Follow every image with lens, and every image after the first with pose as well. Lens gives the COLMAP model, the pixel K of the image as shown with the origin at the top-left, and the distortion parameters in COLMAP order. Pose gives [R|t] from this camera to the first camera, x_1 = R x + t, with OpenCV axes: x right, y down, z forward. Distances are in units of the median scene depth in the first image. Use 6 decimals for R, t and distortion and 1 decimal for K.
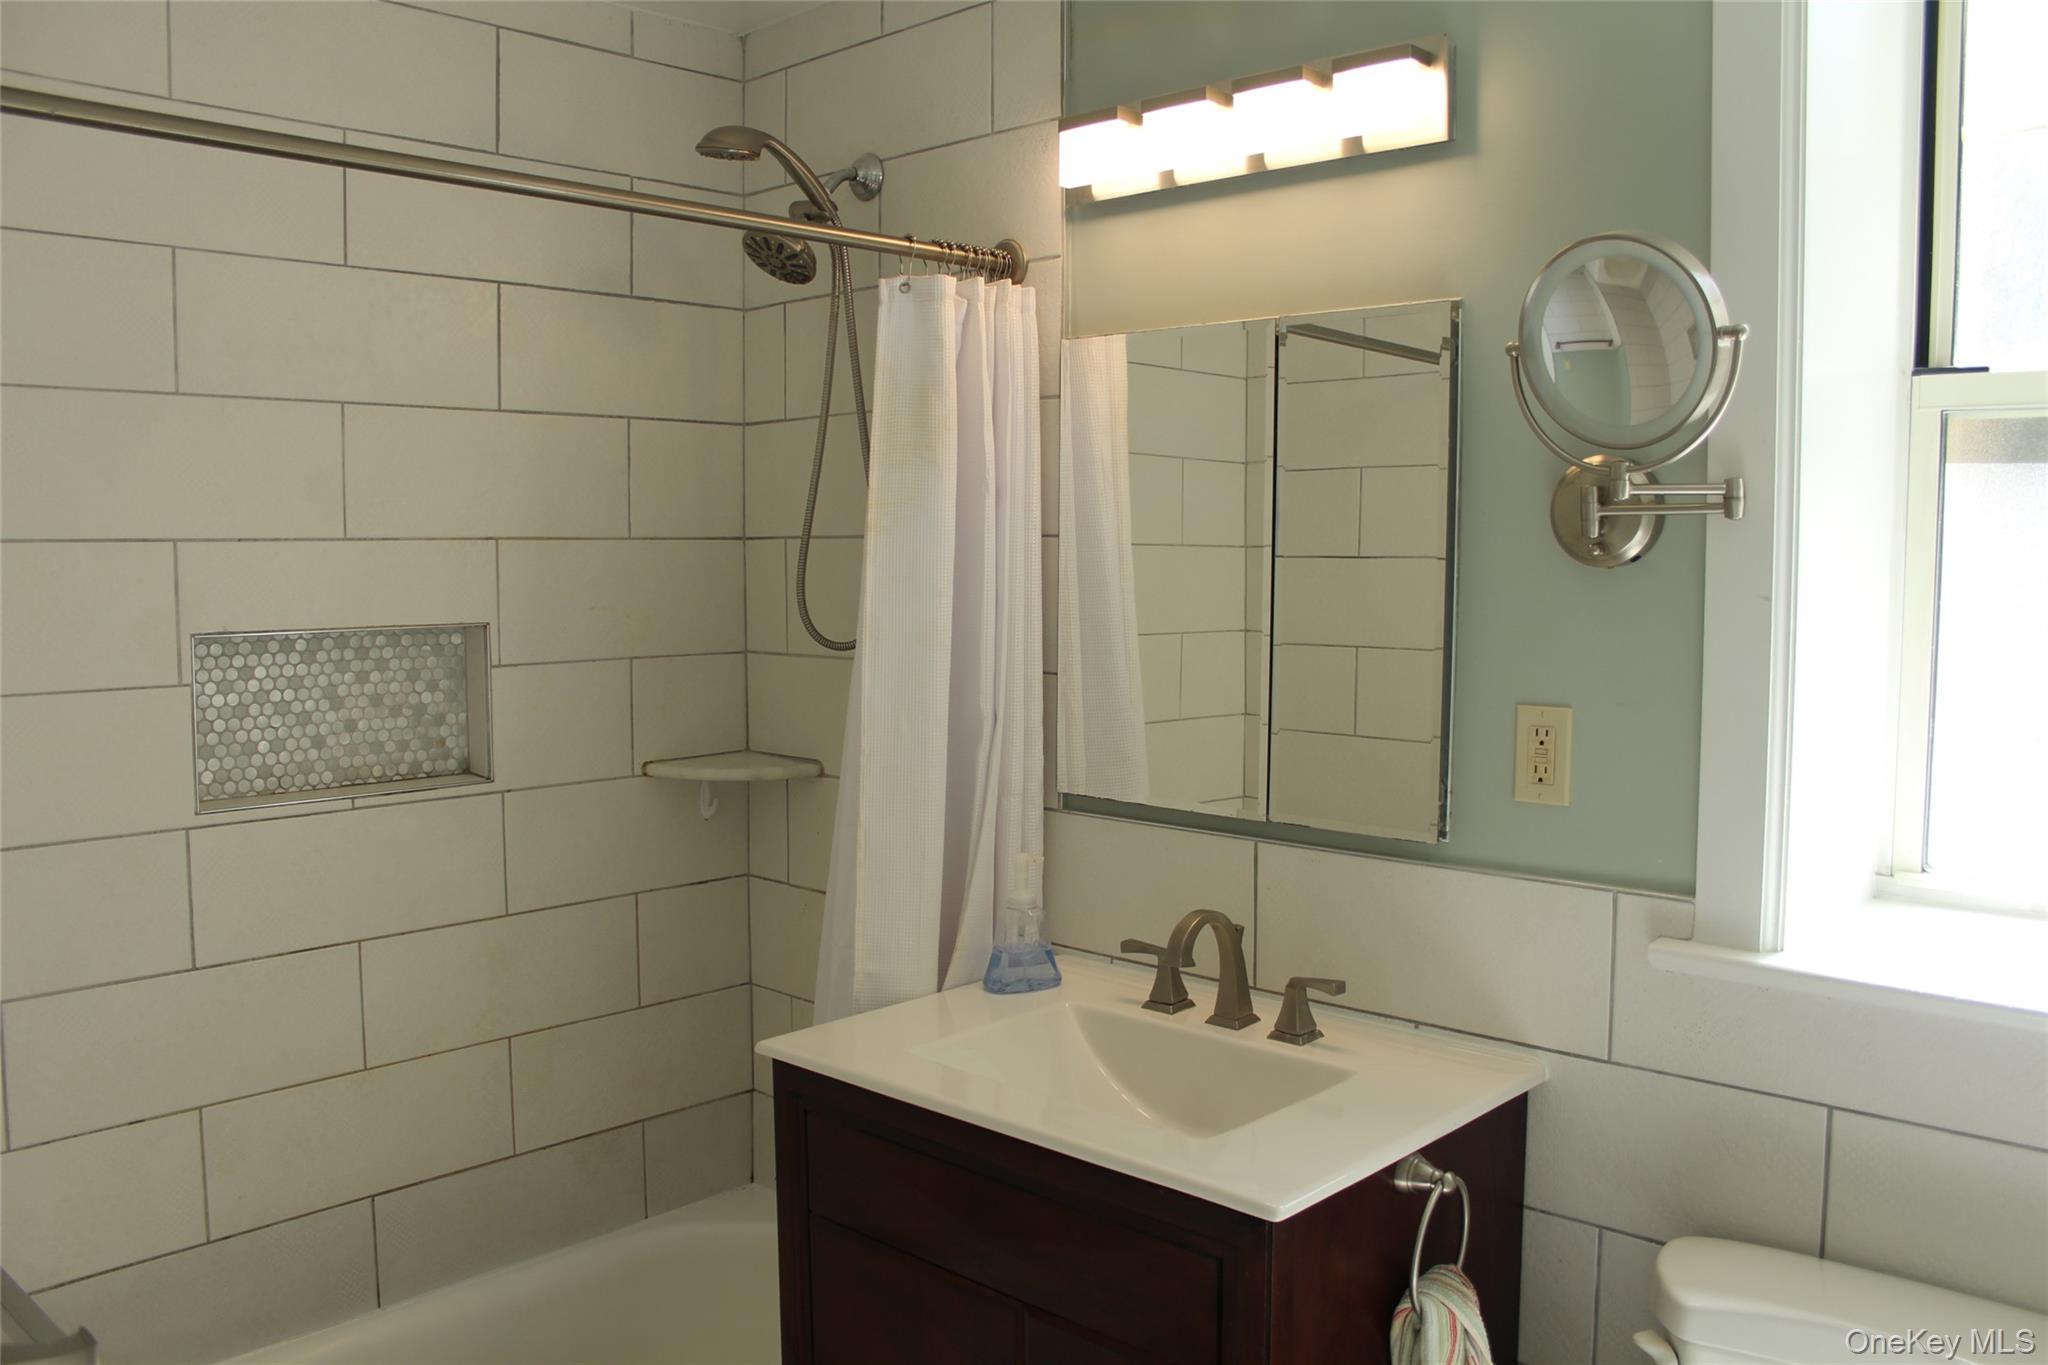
lens RADIAL K [[1654.8, 0, 1020.5], [0, 1654.8, 675.5], [0, 0, 1]] dist [-0.148900, 0.114621]
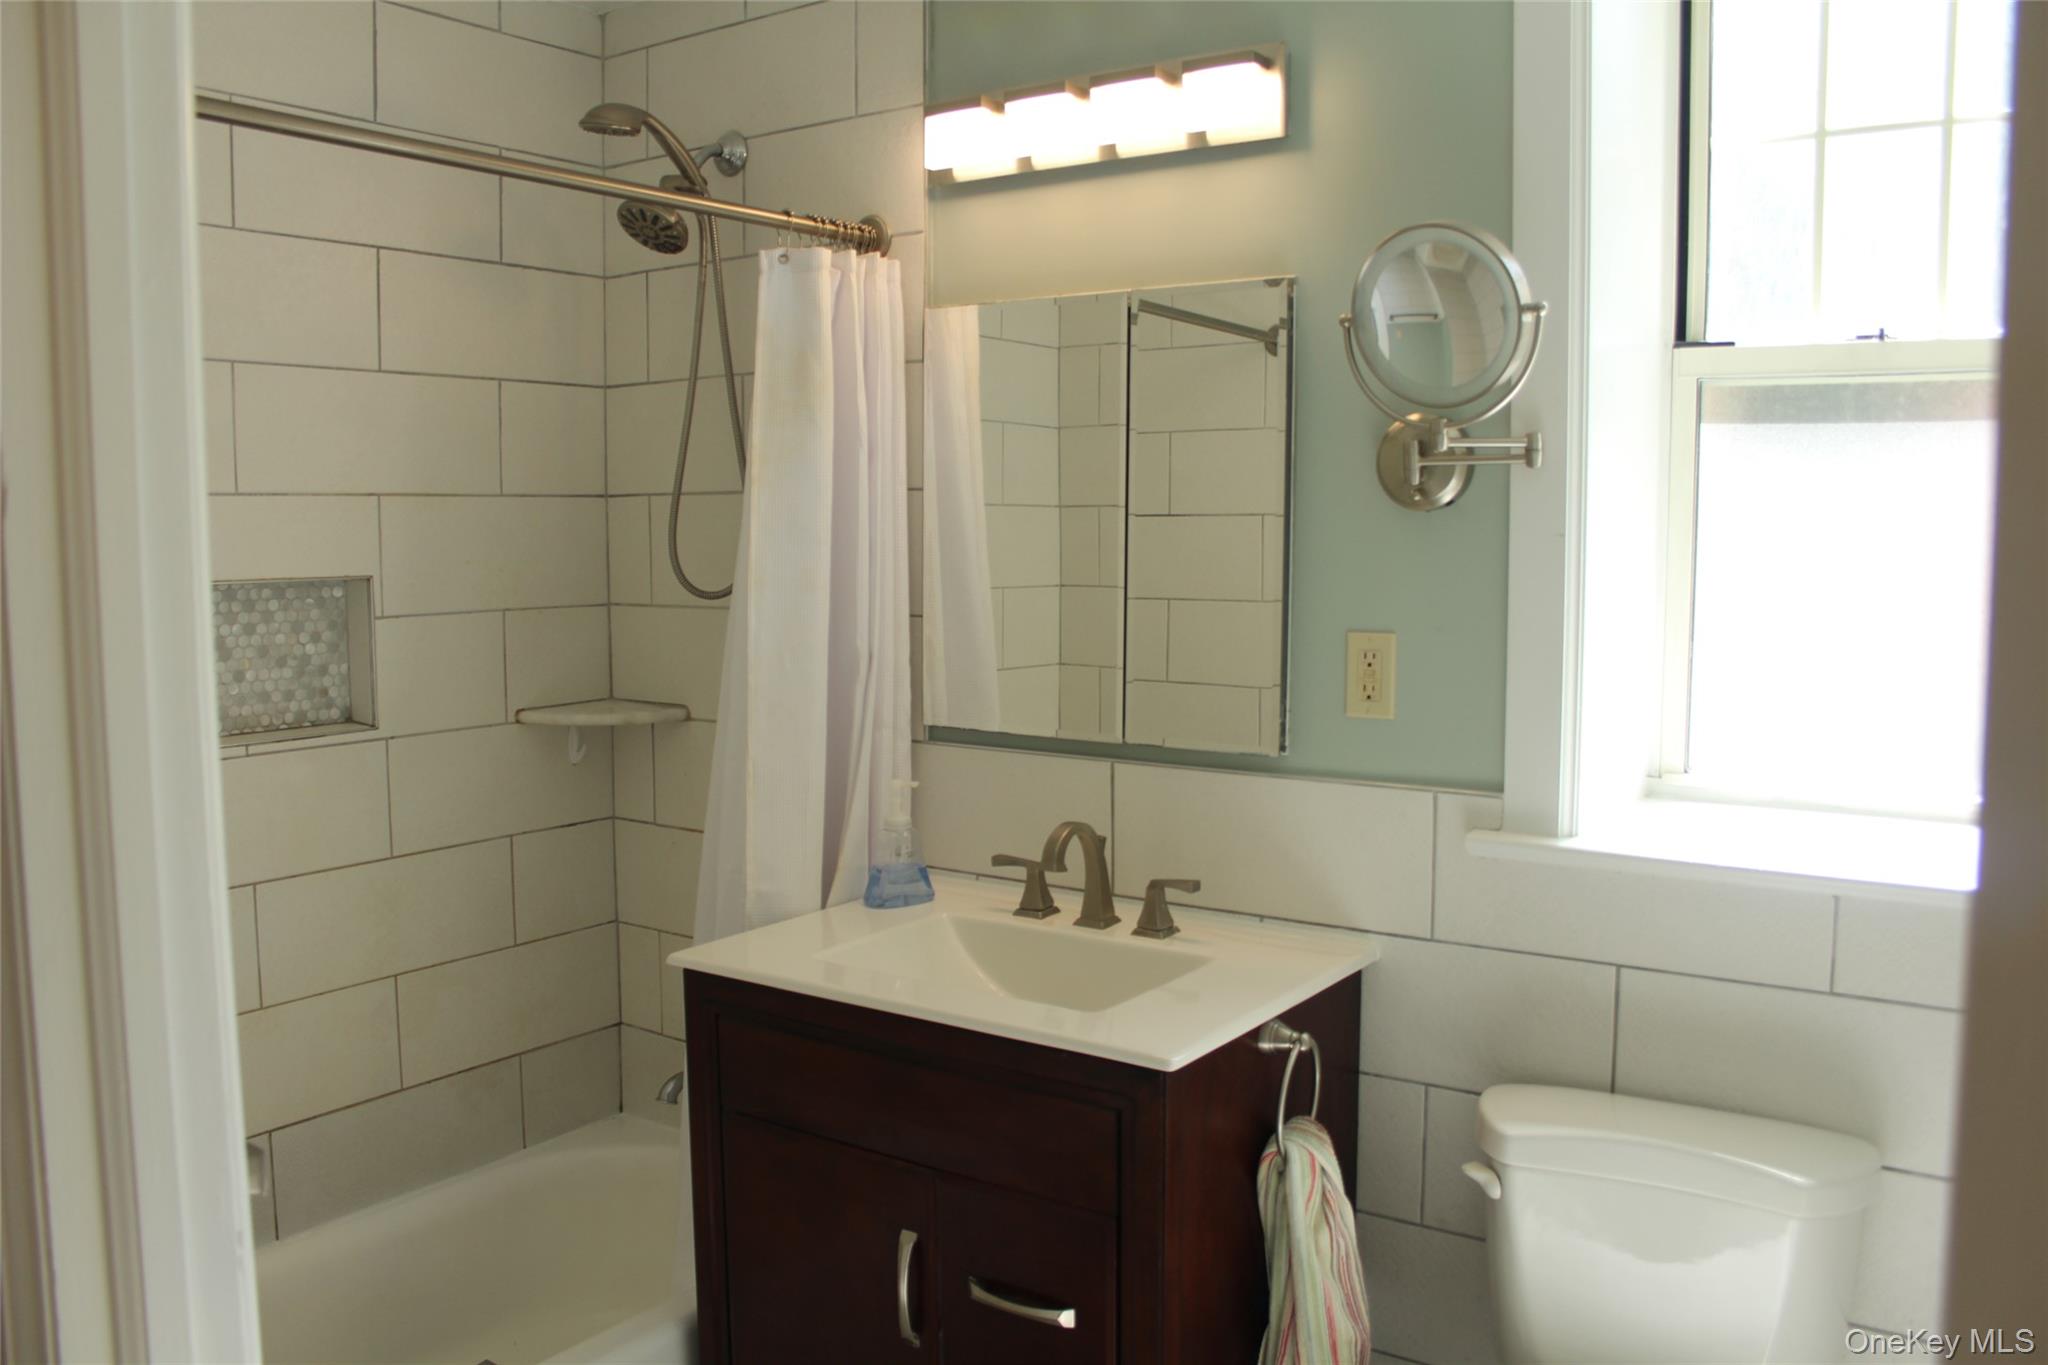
lens RADIAL K [[1654.8, 0, 1020.5], [0, 1654.8, 675.5], [0, 0, 1]] dist [-0.148900, 0.114621]
pose [[0.989776, -0.015350, 0.141799, -0.077083], [0.013061, 0.999769, 0.017056, 0.022753], [-0.142028, -0.015030, 0.989748, -0.096679]]
